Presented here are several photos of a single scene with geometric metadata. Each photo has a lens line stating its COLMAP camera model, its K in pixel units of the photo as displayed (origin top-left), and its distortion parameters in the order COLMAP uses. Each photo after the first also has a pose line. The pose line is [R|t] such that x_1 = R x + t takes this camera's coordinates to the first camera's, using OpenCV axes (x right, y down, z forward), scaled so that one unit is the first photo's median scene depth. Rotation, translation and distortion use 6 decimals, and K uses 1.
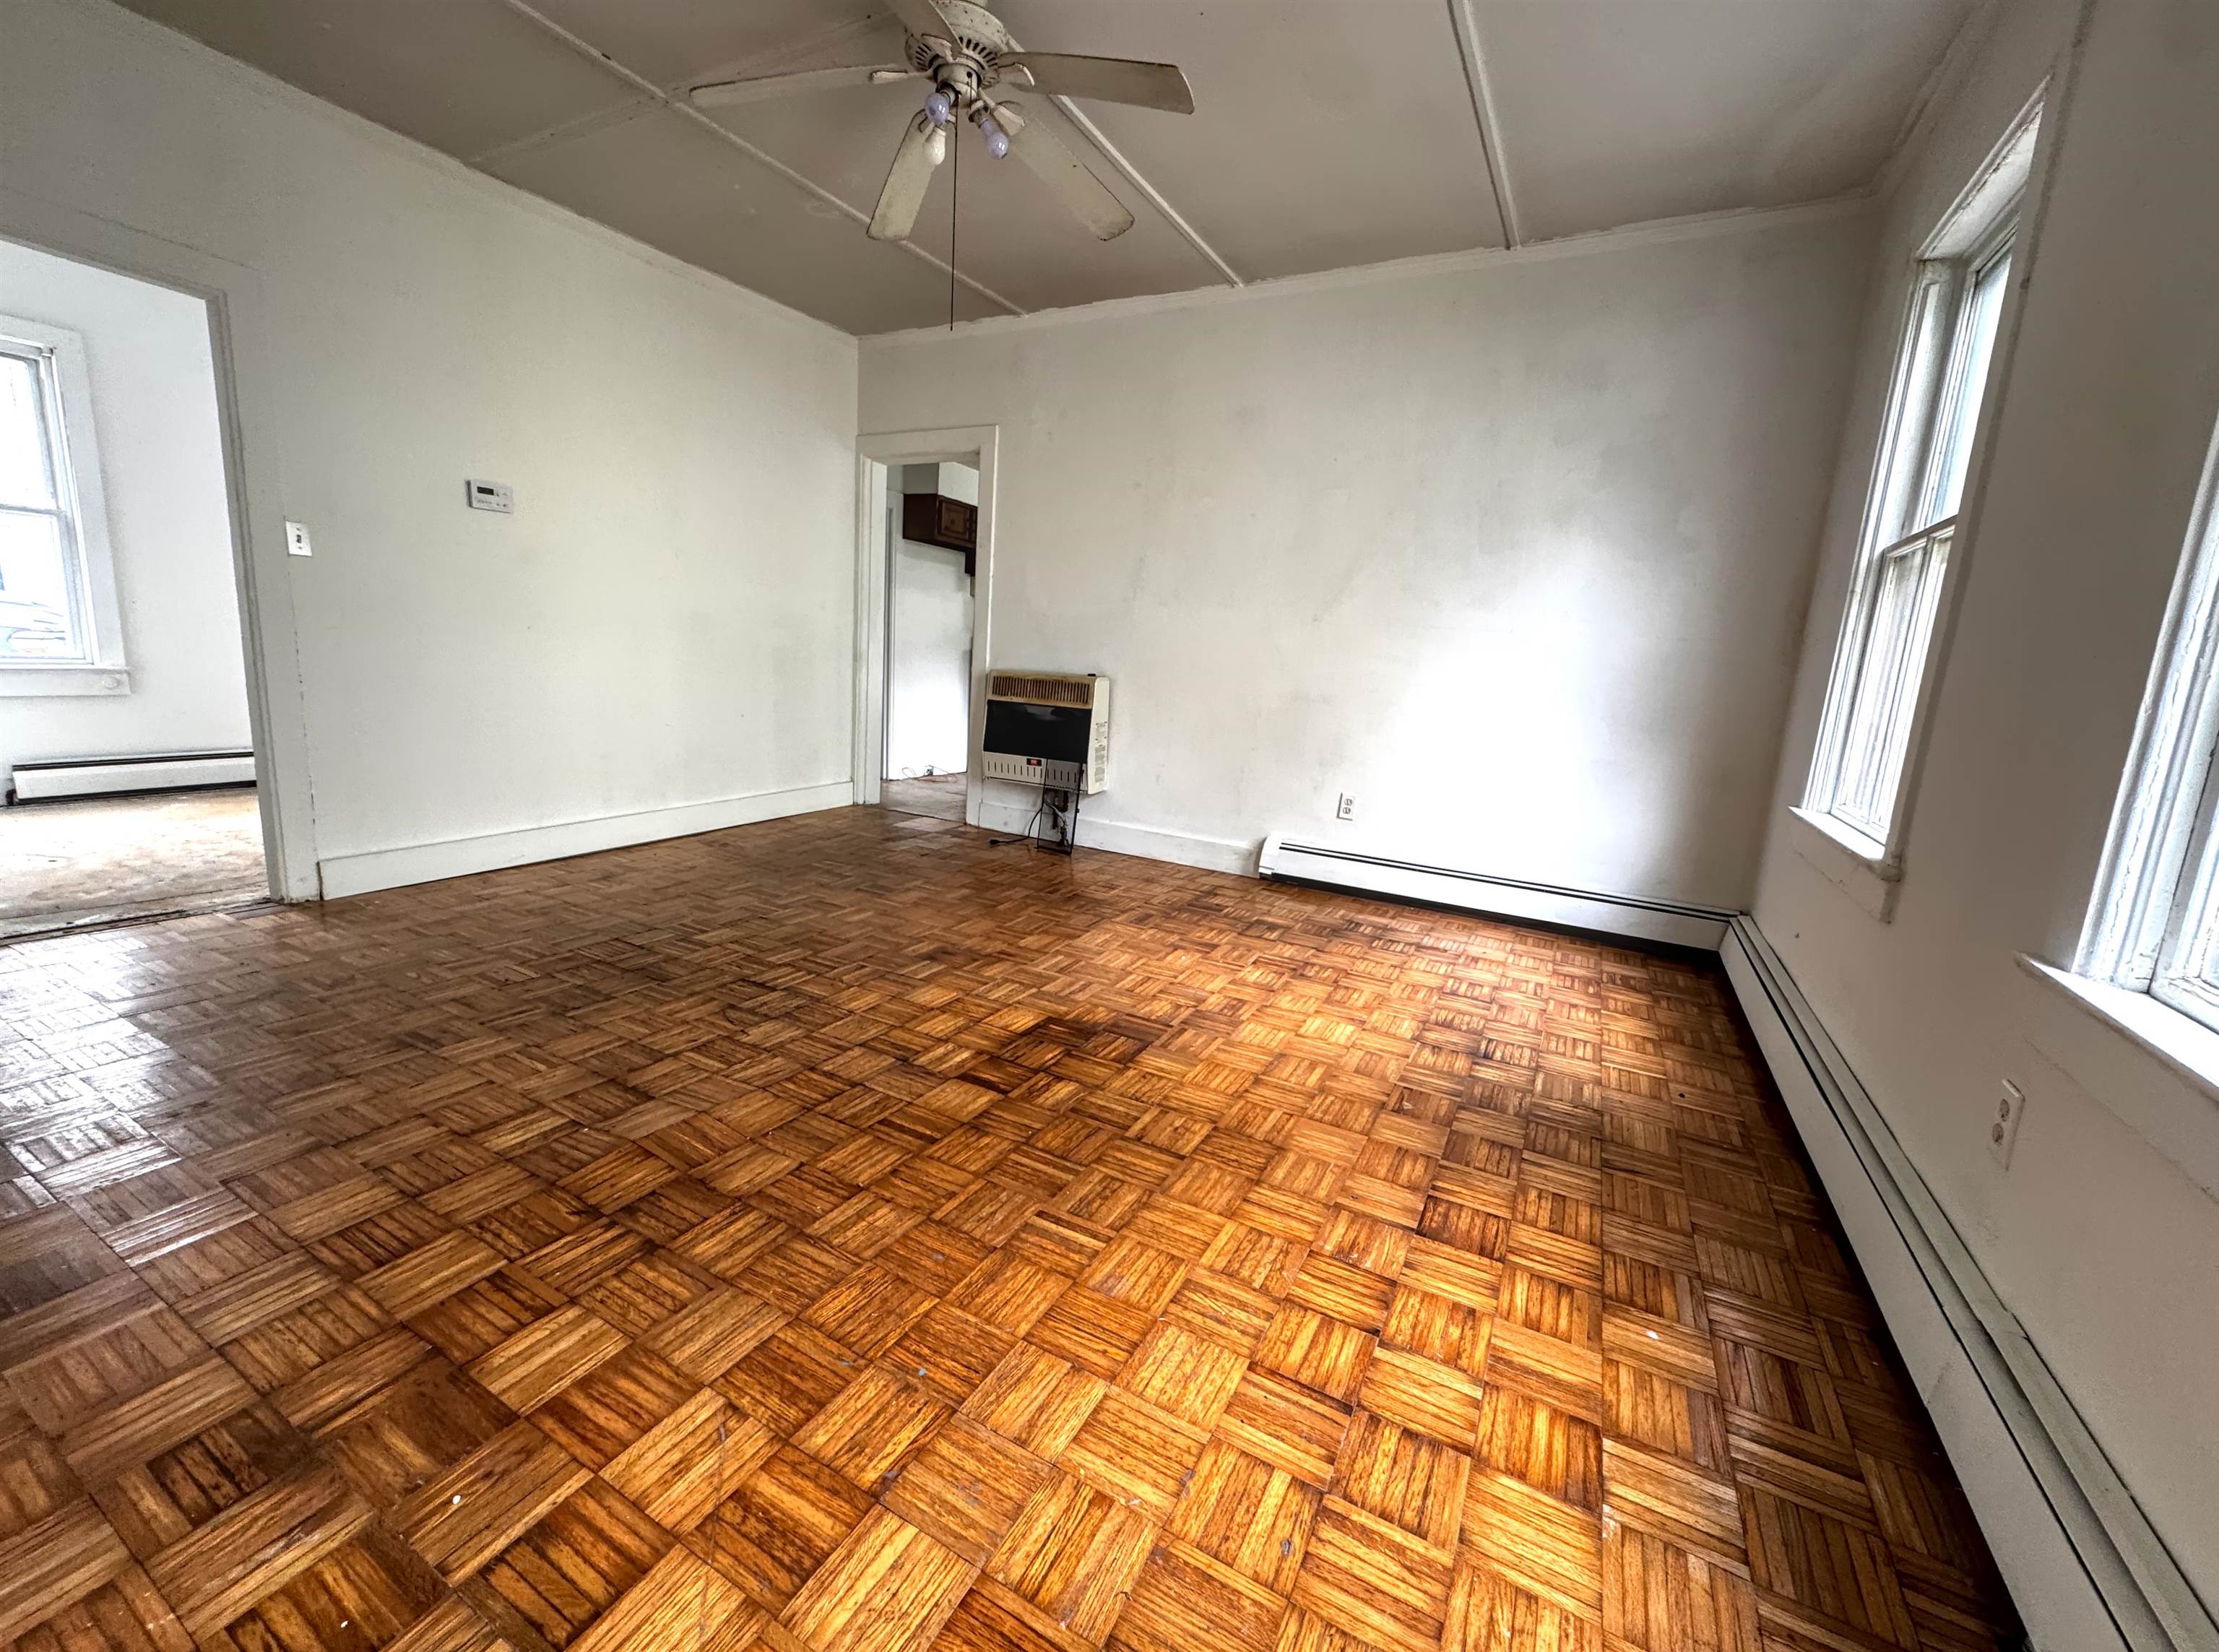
lens RADIAL K [[894.6, 0, 1110.2], [0, 894.6, 815.5], [0, 0, 1]] dist [-0.002638, 0.000983]
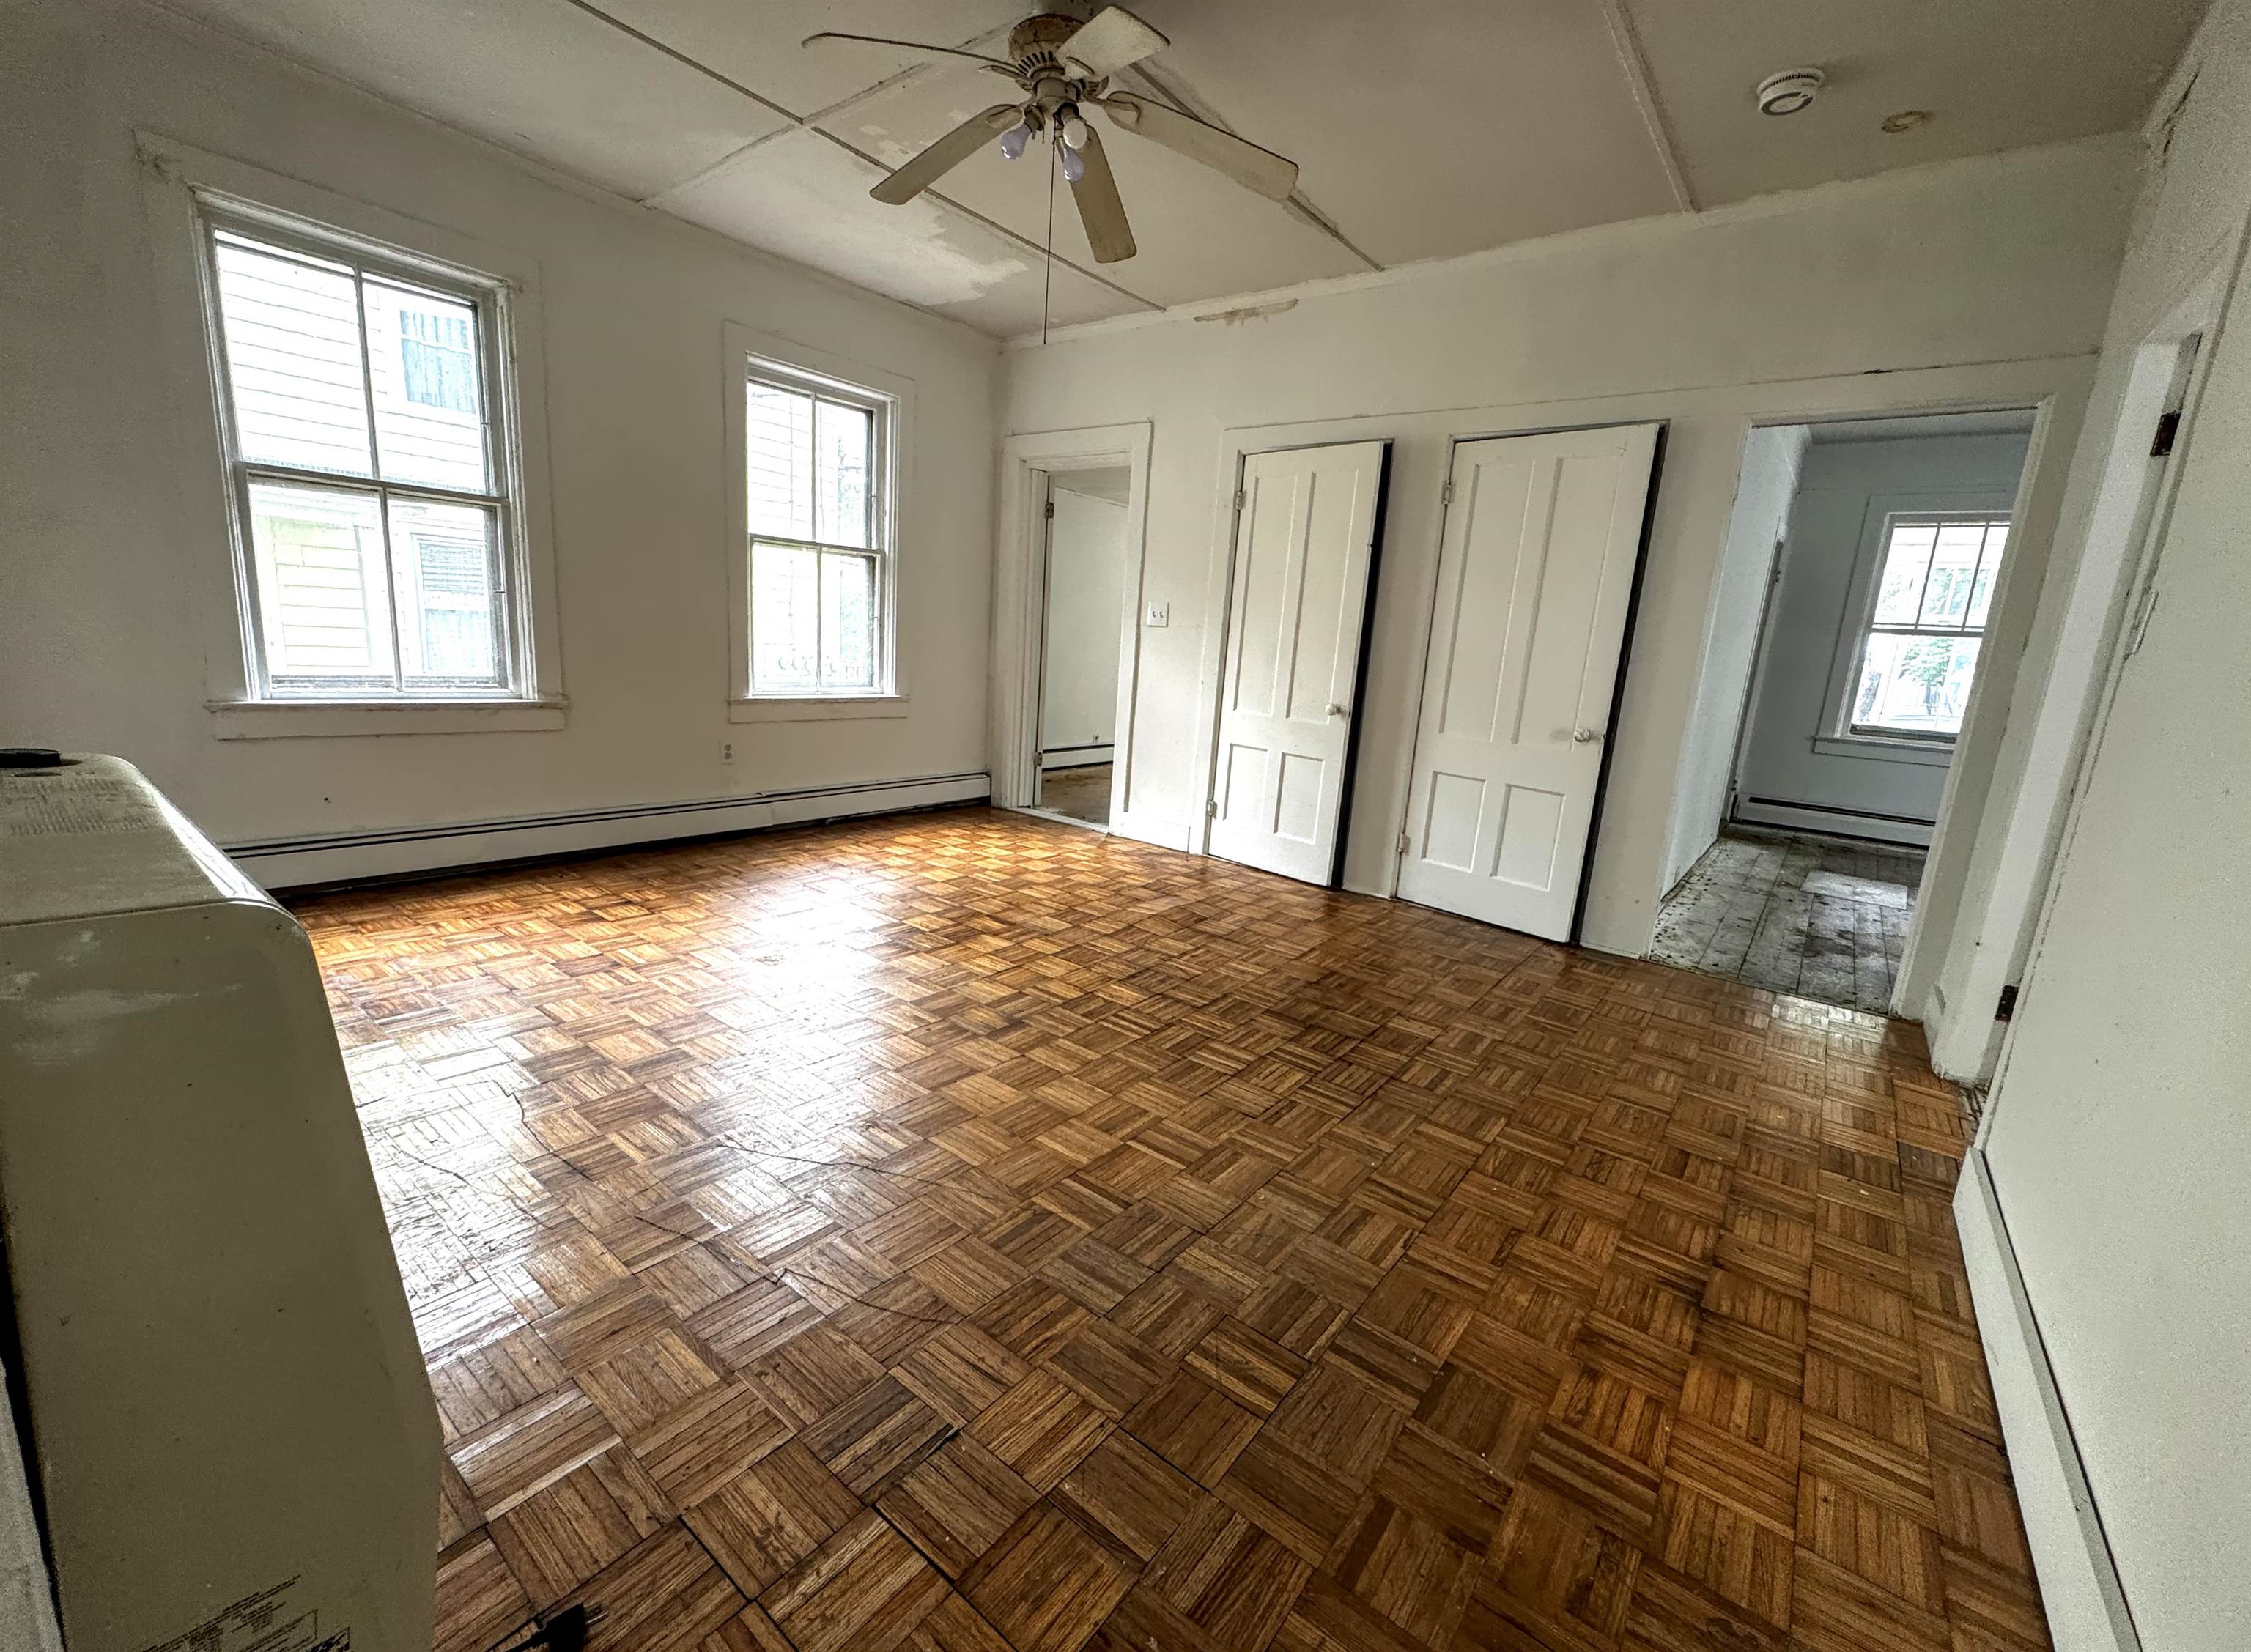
lens RADIAL K [[907.4, 0, 1121.1], [0, 907.4, 833.5], [0, 0, 1]] dist [-0.002638, 0.000983]
pose [[-0.979962, -0.148931, 0.132264, -0.472544], [-0.087315, 0.918027, 0.386785, -0.420905], [-0.179026, 0.367486, -0.912636, 2.107856]]
